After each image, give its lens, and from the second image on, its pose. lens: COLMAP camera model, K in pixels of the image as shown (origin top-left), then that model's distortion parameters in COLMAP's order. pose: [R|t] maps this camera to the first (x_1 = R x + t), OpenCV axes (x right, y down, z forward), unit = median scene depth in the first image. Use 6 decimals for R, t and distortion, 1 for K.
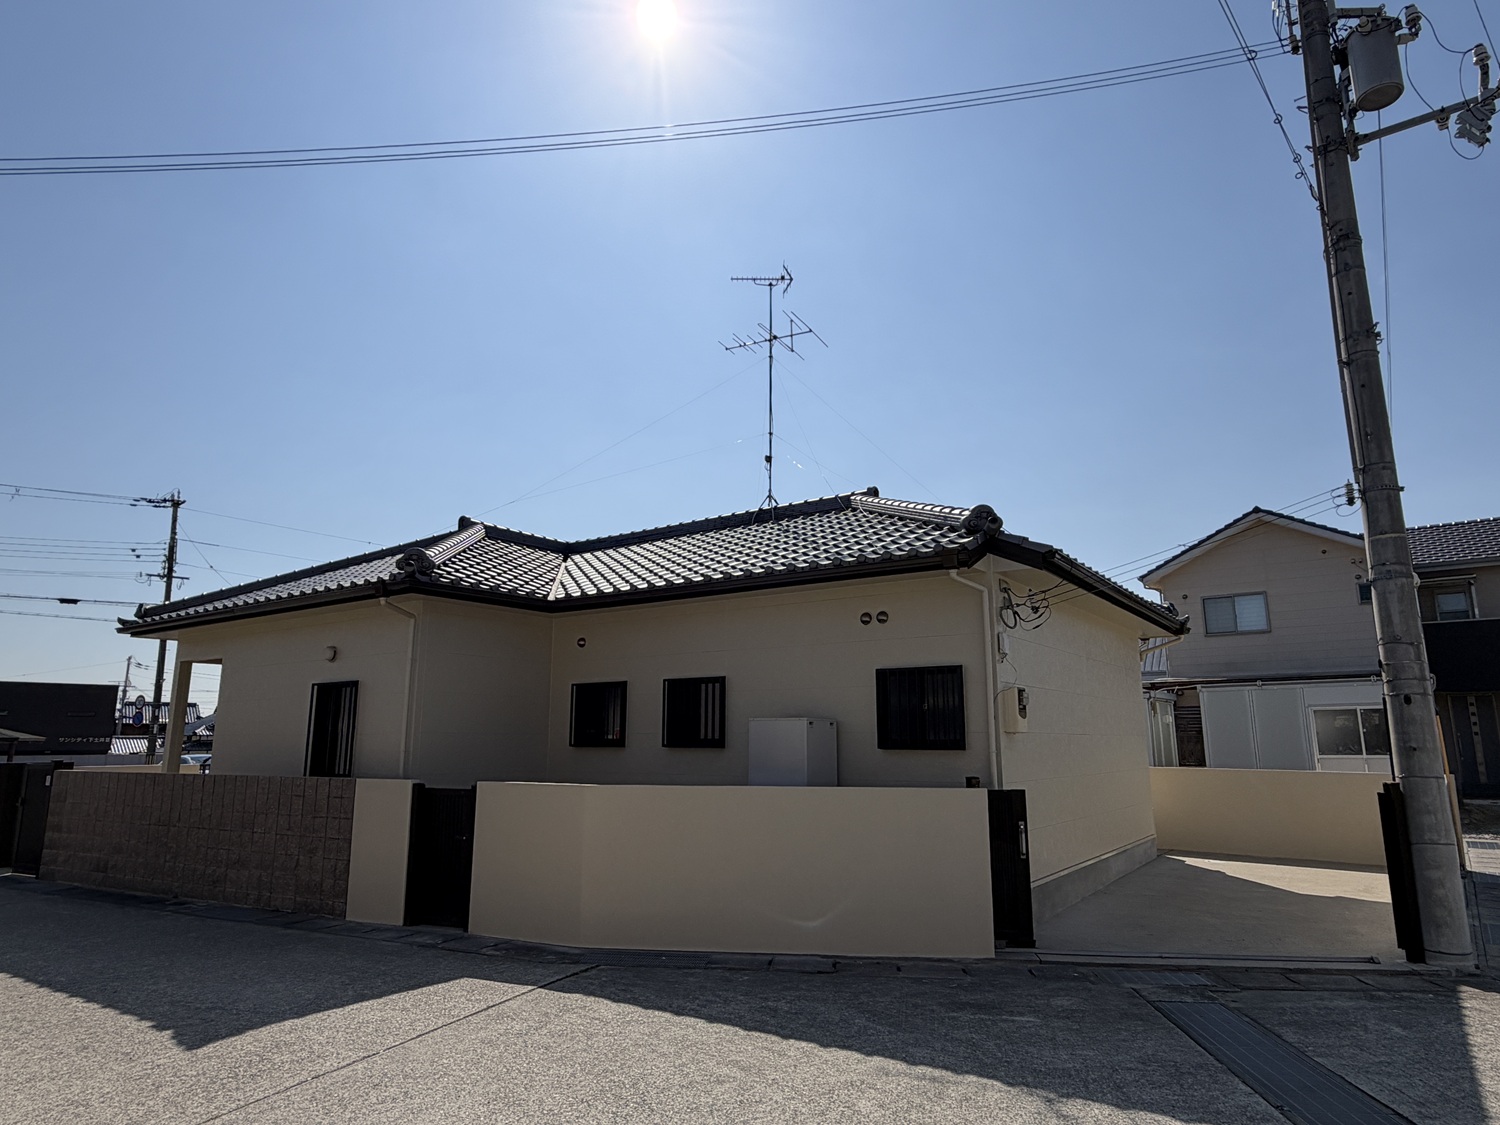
lens RADIAL K [[932.3, 0, 749.6], [0, 932.3, 561.0], [0, 0, 1]] dist [-0.023054, -0.000921]
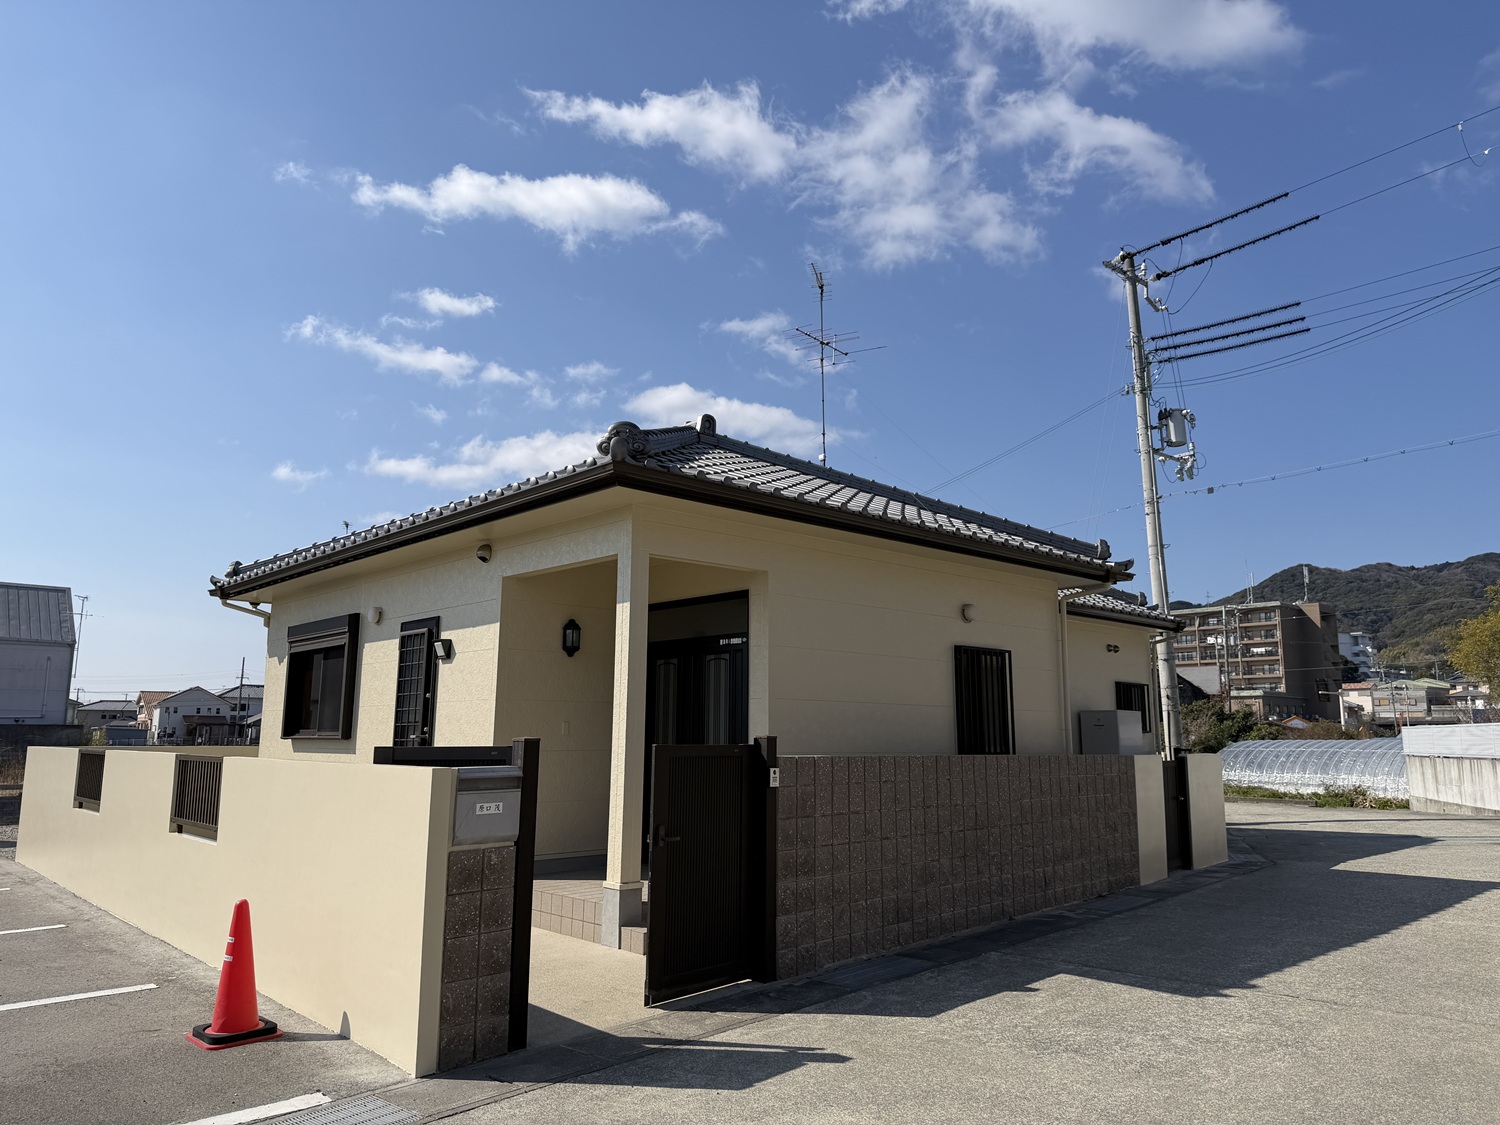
lens RADIAL K [[1039.9, 0, 749.9], [0, 1039.9, 560.9], [0, 0, 1]] dist [0.036769, 0.000338]
pose [[0.235990, 0.172356, 0.956348, -1.460218], [-0.189996, 0.973335, -0.128534, 0.220978], [-0.953001, -0.151369, 0.262444, 0.974819]]
